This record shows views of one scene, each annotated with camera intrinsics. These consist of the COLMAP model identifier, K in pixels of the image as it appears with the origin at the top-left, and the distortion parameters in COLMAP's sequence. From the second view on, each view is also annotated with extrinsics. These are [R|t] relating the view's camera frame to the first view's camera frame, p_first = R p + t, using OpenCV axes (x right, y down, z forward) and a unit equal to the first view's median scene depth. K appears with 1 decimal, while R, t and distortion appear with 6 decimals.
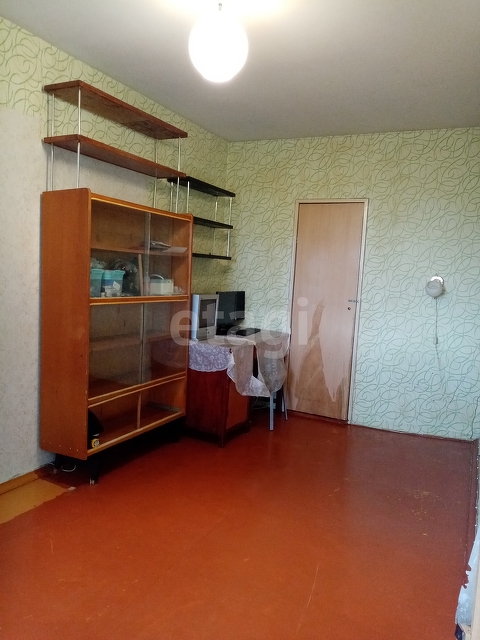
lens RADIAL K [[501.9, 0, 240.0], [0, 501.9, 320.0], [0, 0, 1]] dist [0.066839, -0.118990]
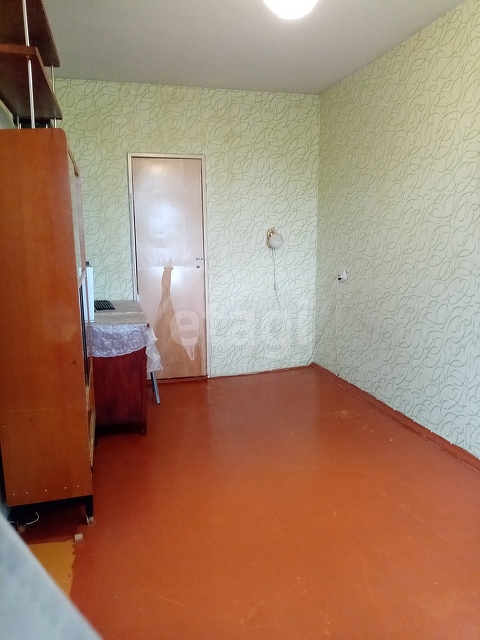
lens RADIAL K [[502.5, 0, 240.0], [0, 502.5, 320.0], [0, 0, 1]] dist [0.087858, -0.177423]
pose [[0.764976, -0.169031, 0.621482, -0.372257], [0.113877, 0.985241, 0.127795, -0.037901], [-0.633911, -0.026988, 0.772935, 0.168568]]
